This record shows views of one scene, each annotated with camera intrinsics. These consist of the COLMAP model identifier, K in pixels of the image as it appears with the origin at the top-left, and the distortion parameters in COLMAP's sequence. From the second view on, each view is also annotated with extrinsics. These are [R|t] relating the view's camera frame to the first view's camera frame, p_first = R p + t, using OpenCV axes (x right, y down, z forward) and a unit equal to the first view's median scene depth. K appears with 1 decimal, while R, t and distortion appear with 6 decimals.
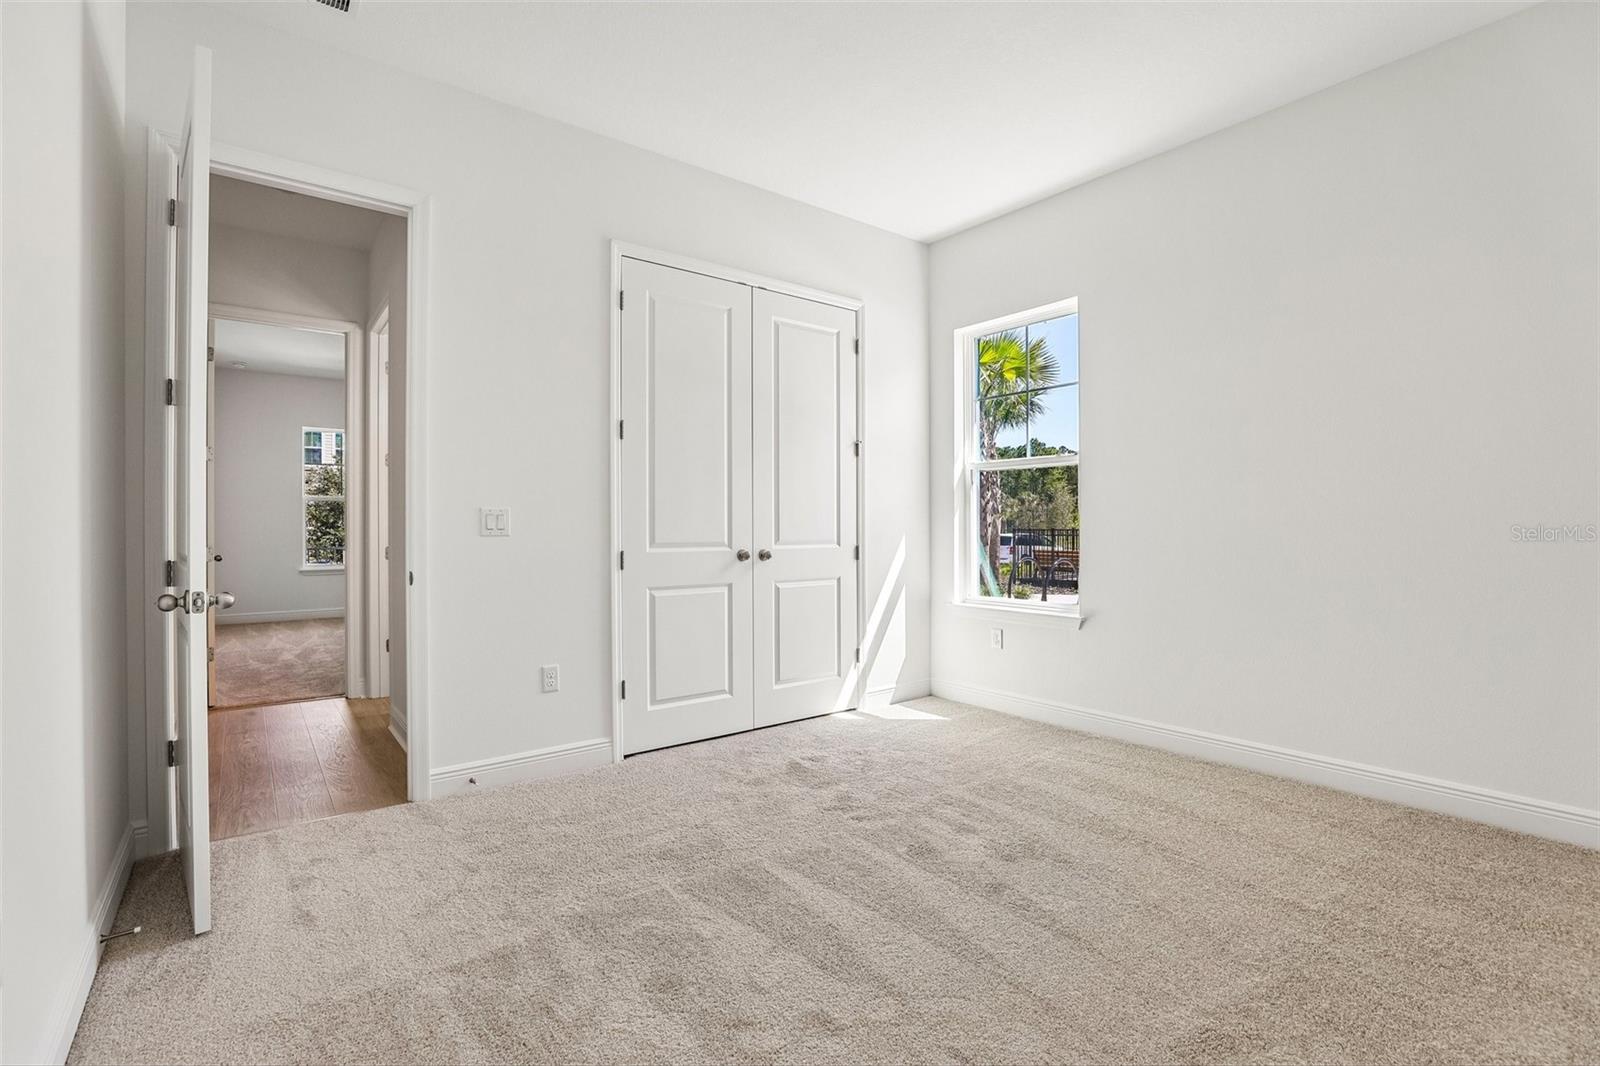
lens RADIAL K [[732.5, 0, 804.9], [0, 732.5, 524.9], [0, 0, 1]] dist [-0.038889, 0.012019]
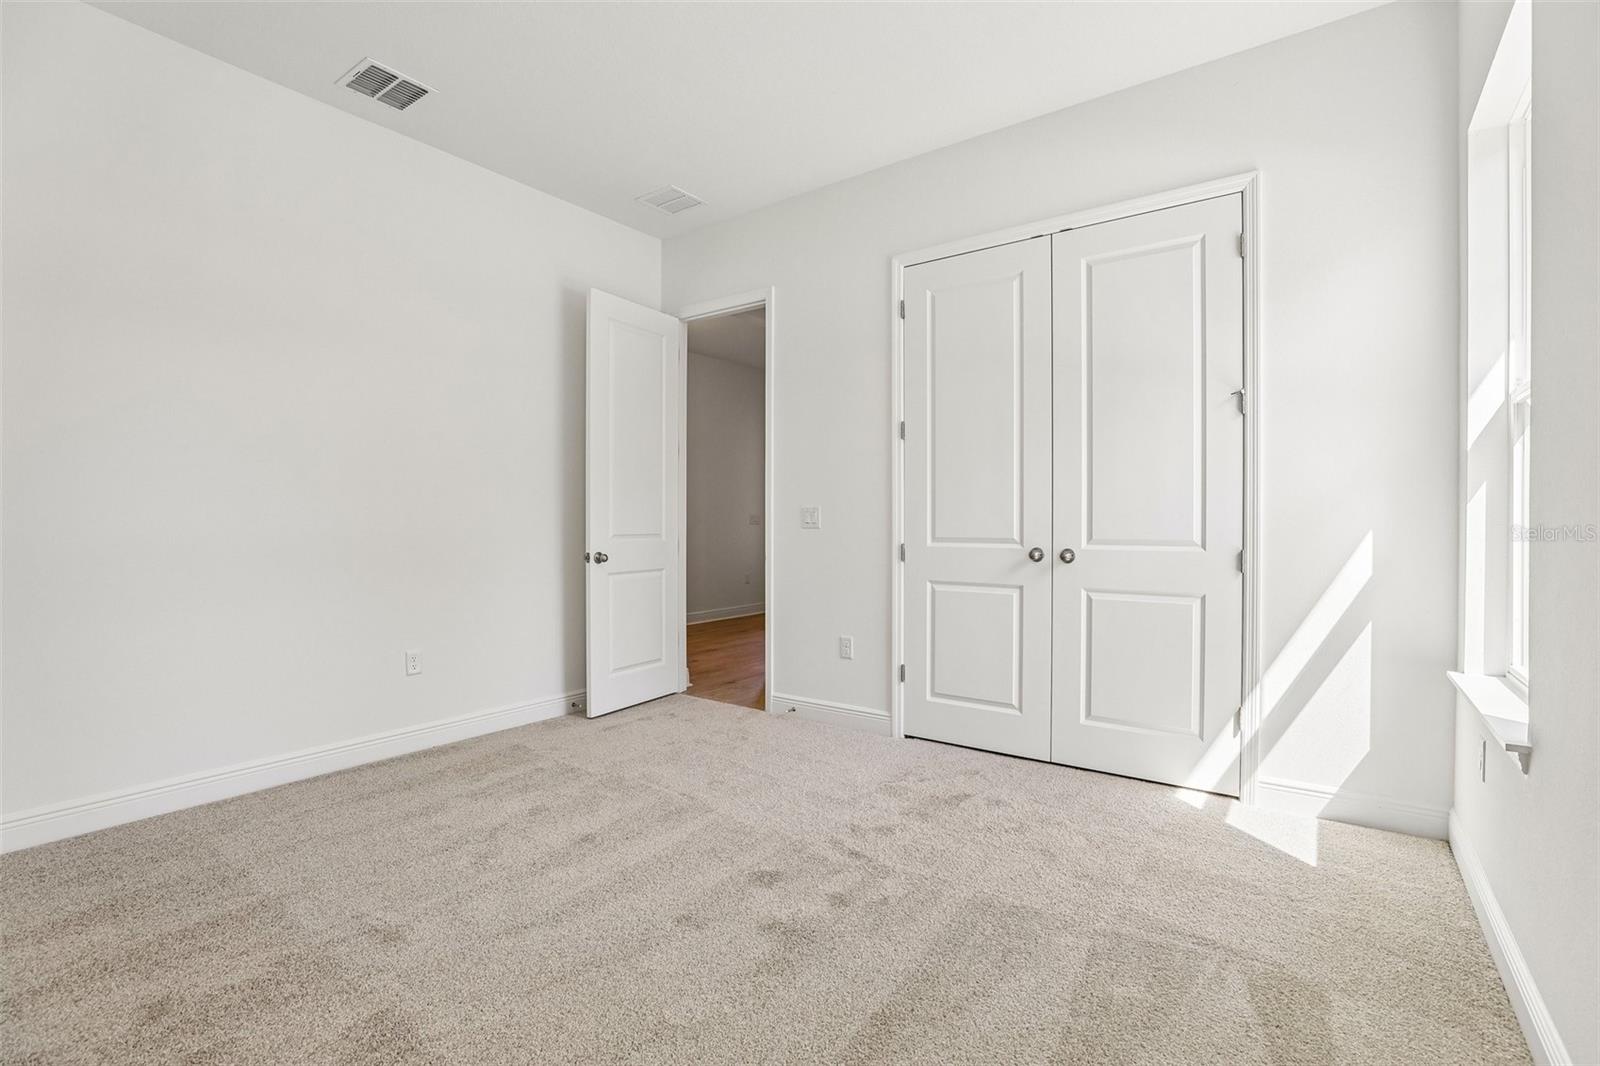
lens RADIAL K [[732.5, 0, 795.2], [0, 732.5, 527.5], [0, 0, 1]] dist [-0.038889, 0.012019]
pose [[0.267076, 0.011506, -0.963607, 0.677543], [0.002733, 0.999916, 0.012697, -0.001988], [0.963672, -0.006025, 0.267022, 0.512791]]
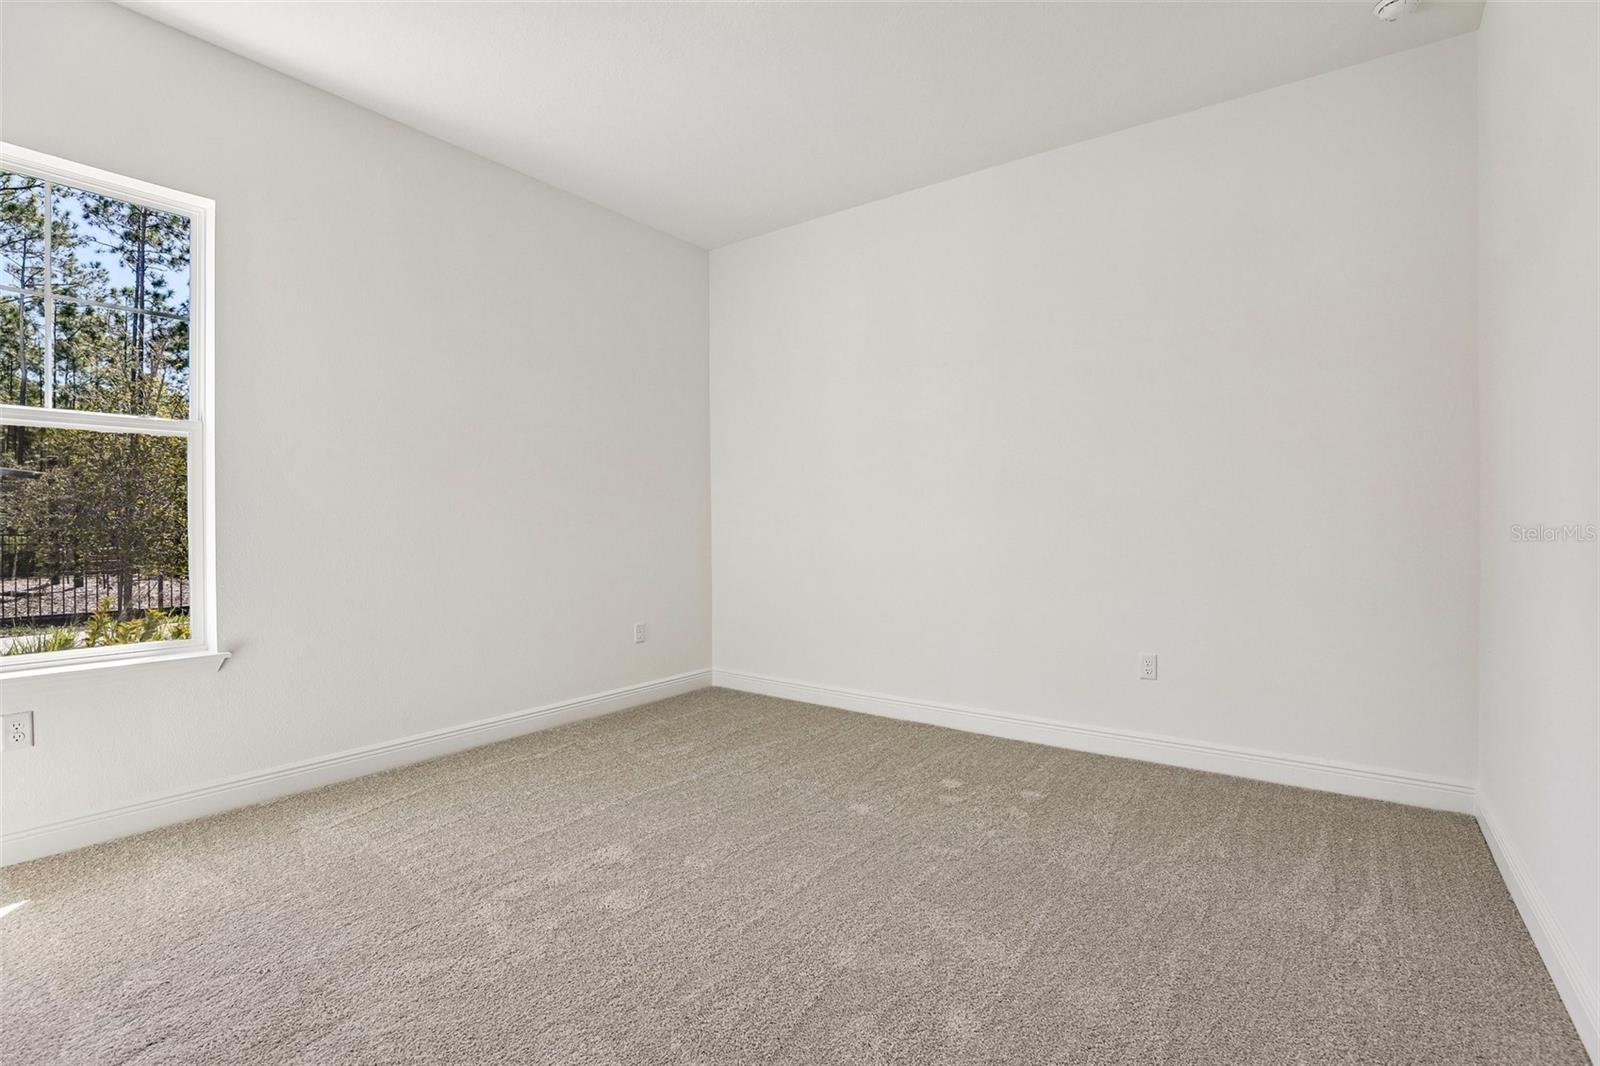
lens RADIAL K [[732.5, 0, 799.5], [0, 732.5, 529.5], [0, 0, 1]] dist [-0.038889, 0.012019]
pose [[-0.272039, -0.000054, 0.962286, -0.466756], [-0.001286, 0.999999, -0.000307, 0.005321], [-0.962286, -0.001321, -0.272038, 0.664960]]
